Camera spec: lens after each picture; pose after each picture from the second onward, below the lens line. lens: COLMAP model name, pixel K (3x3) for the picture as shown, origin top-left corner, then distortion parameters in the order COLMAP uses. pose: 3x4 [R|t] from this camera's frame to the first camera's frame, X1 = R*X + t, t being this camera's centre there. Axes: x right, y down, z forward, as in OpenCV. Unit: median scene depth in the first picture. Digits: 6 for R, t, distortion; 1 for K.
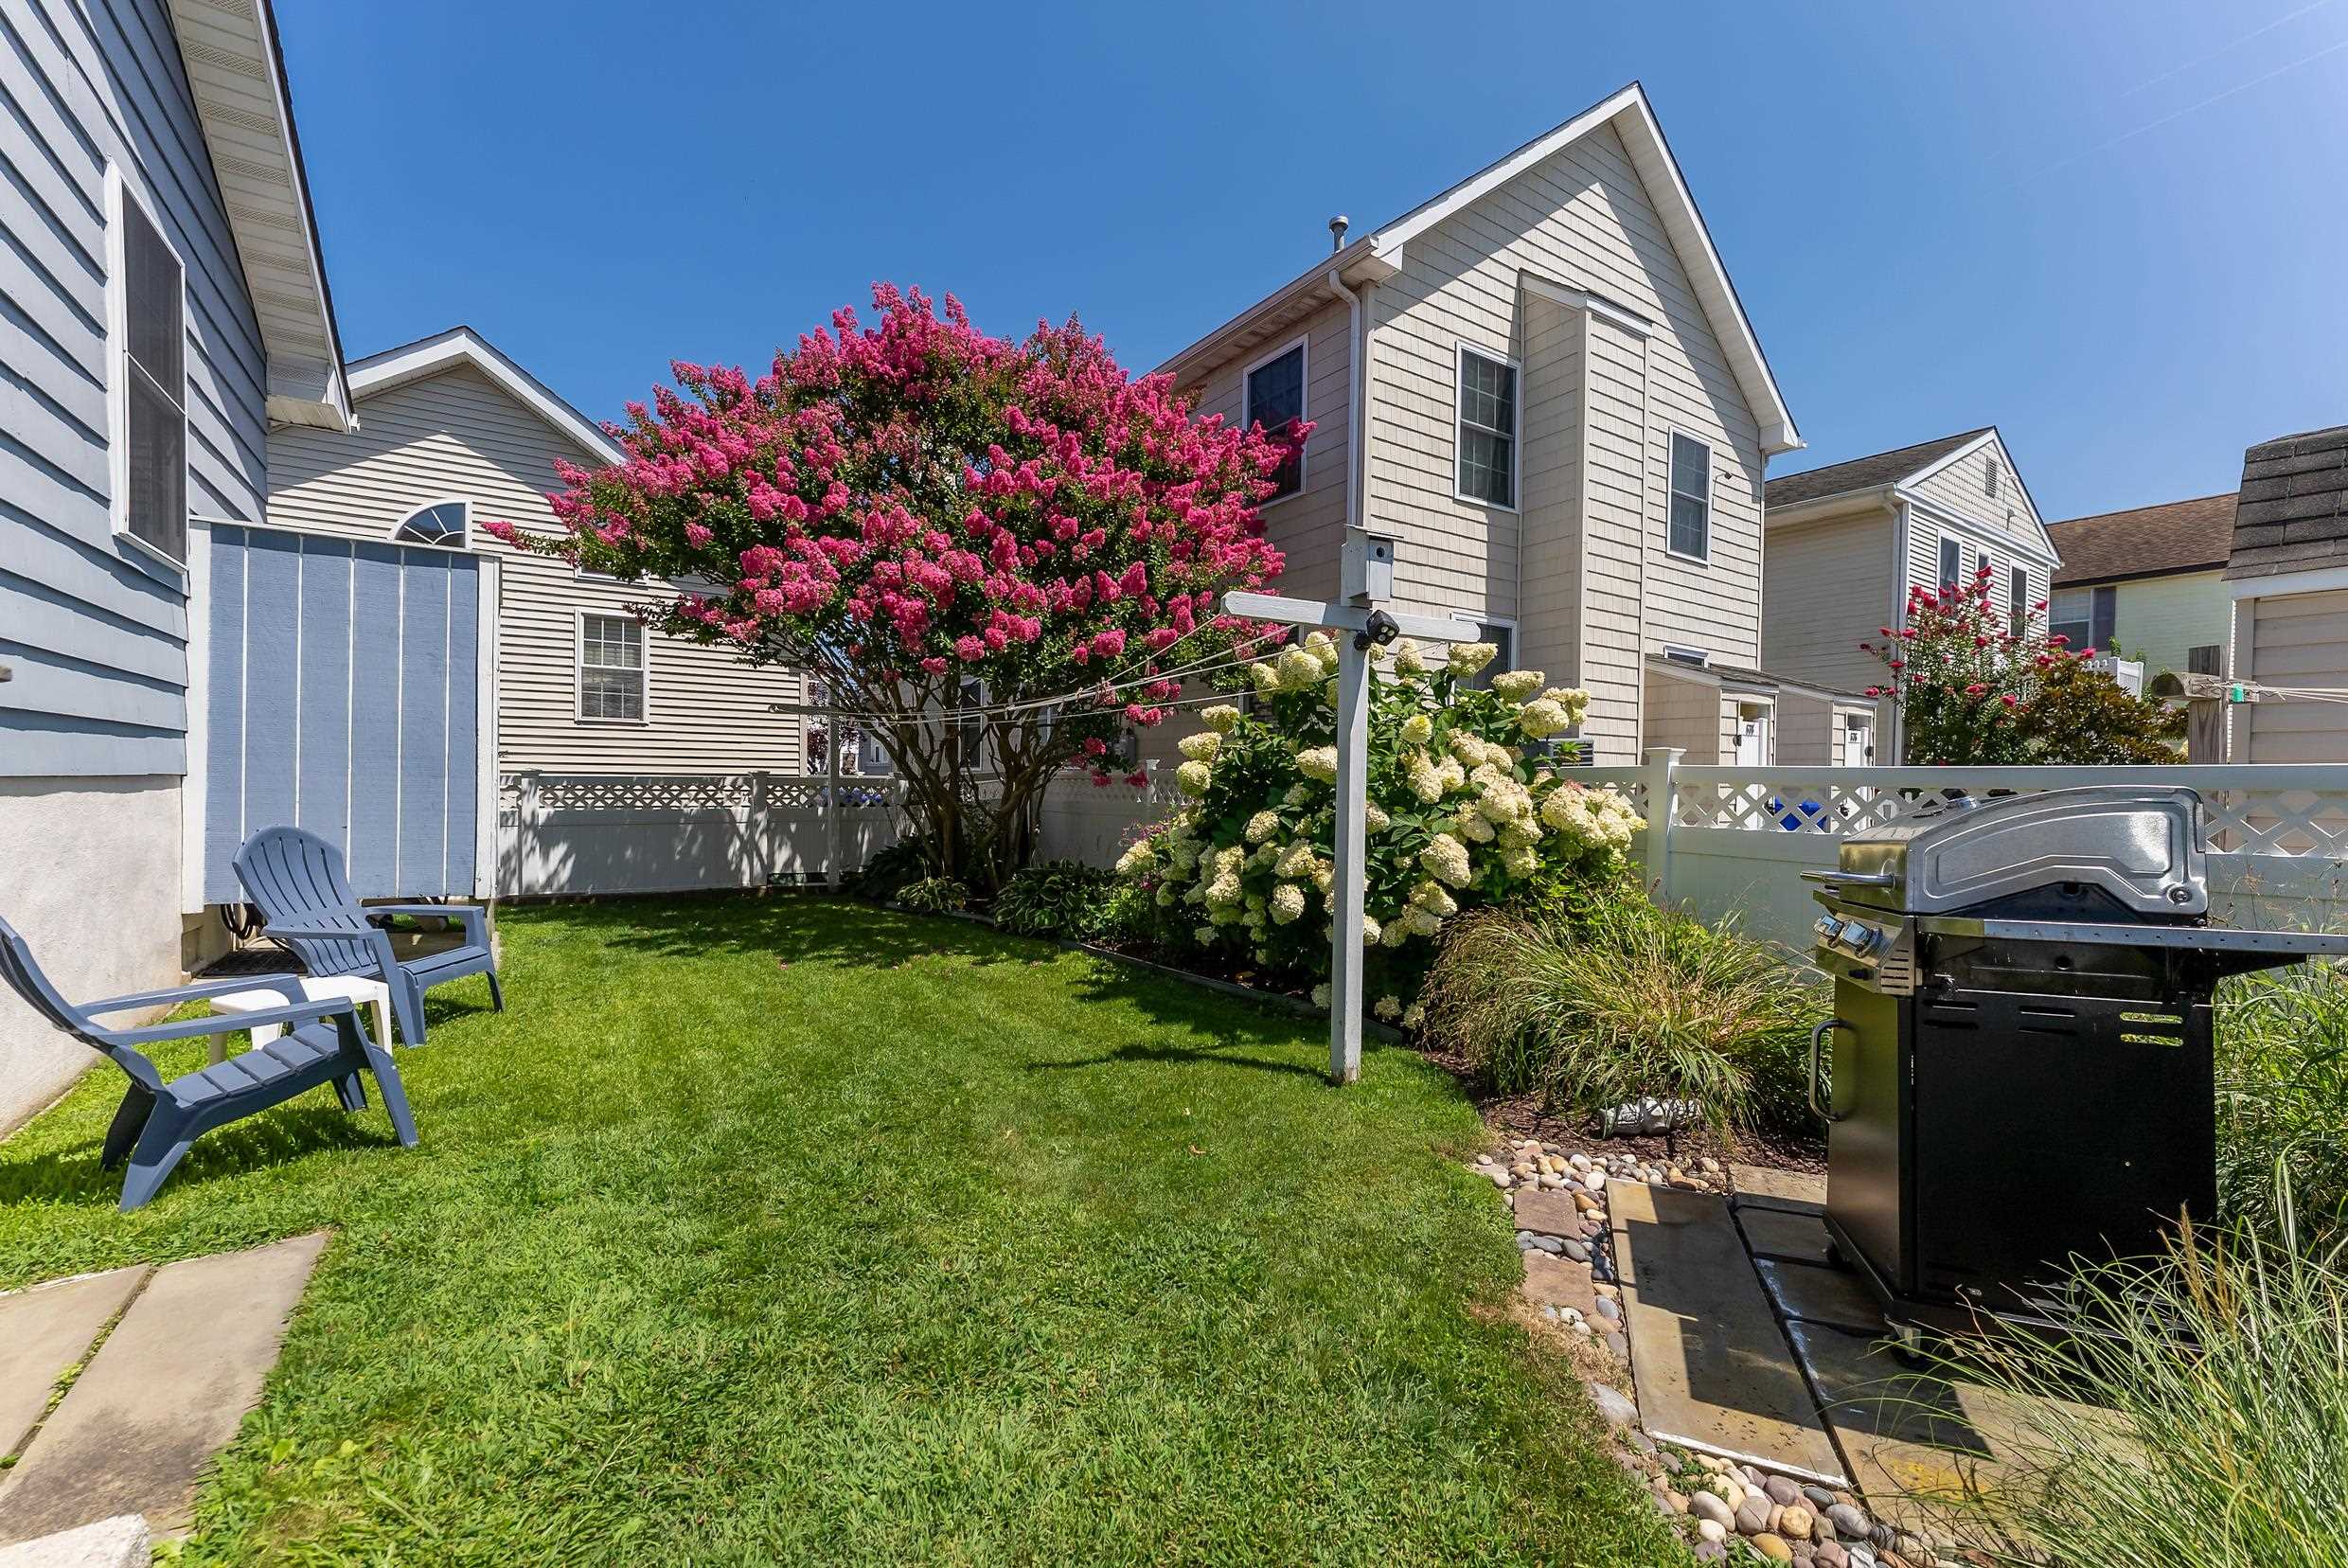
lens RADIAL K [[963.3, 0, 1176.7], [0, 963.3, 807.3], [0, 0, 1]] dist [0.000508, -0.000050]
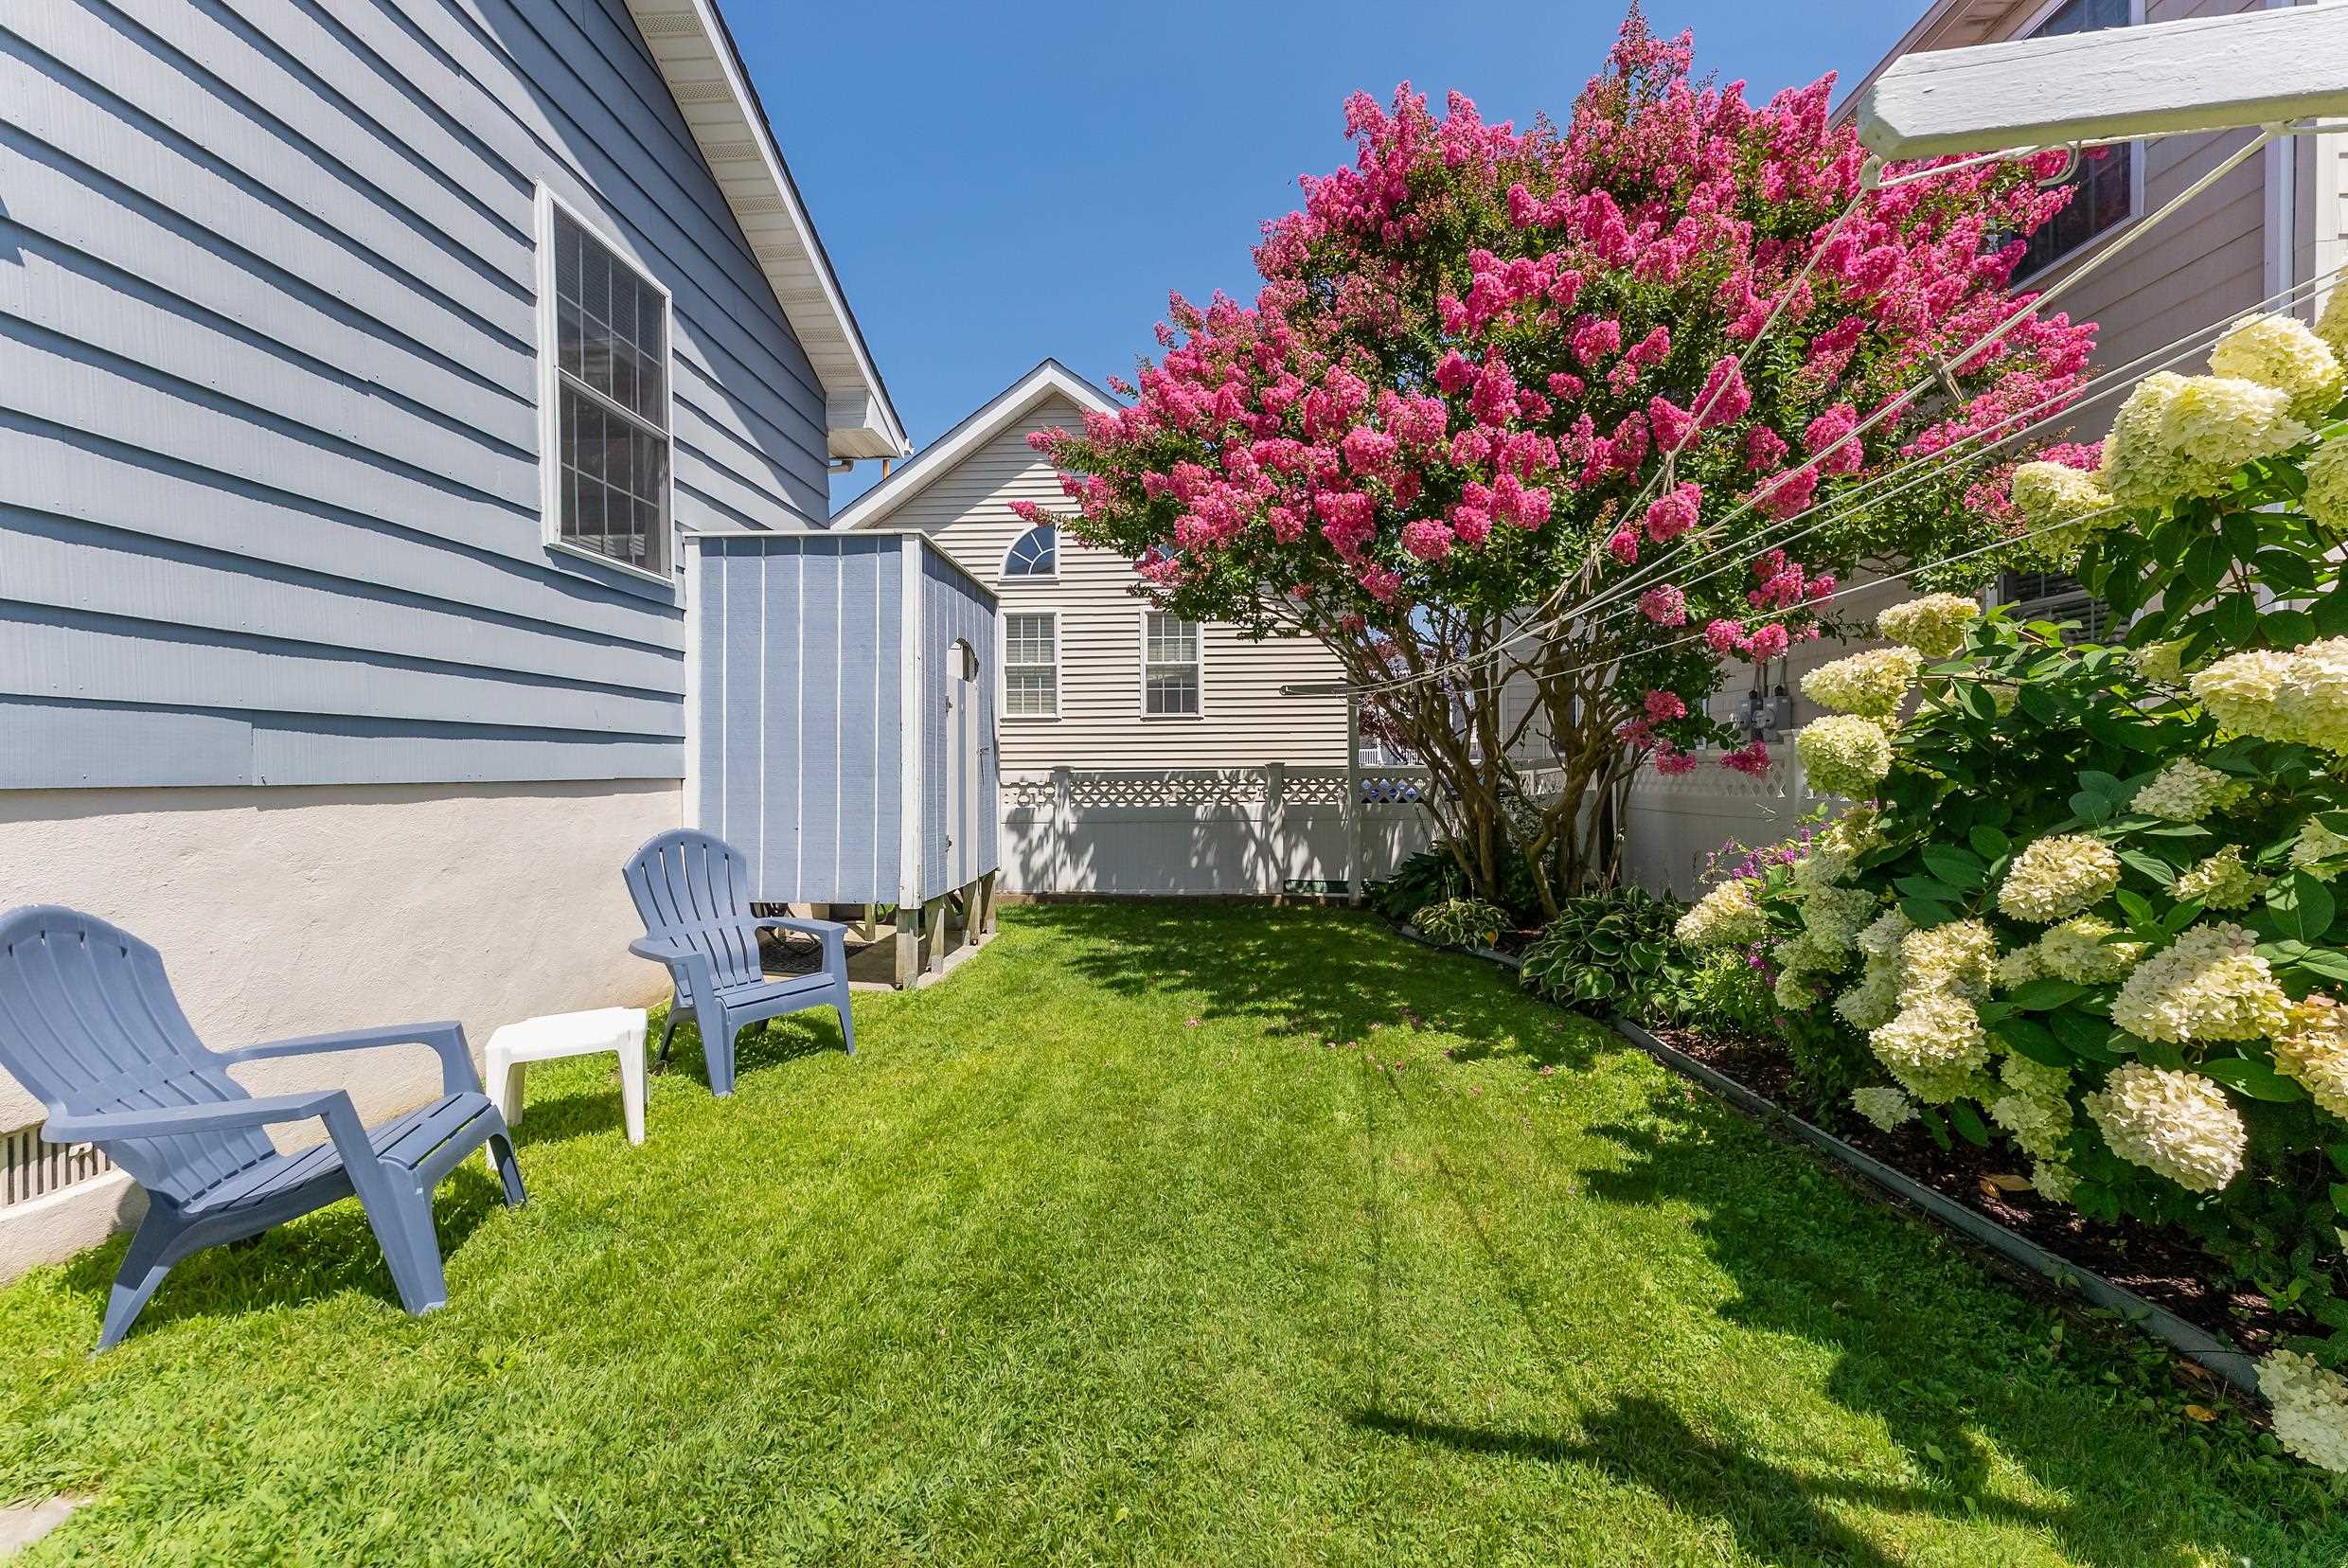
lens RADIAL K [[963.7, 0, 1178.2], [0, 963.7, 777.2], [0, 0, 1]] dist [0.002282, -0.000144]
pose [[0.801584, -0.015015, -0.597693, 0.034932], [0.002669, 0.999765, -0.021536, -0.009833], [0.597876, 0.015667, 0.801436, 0.431111]]
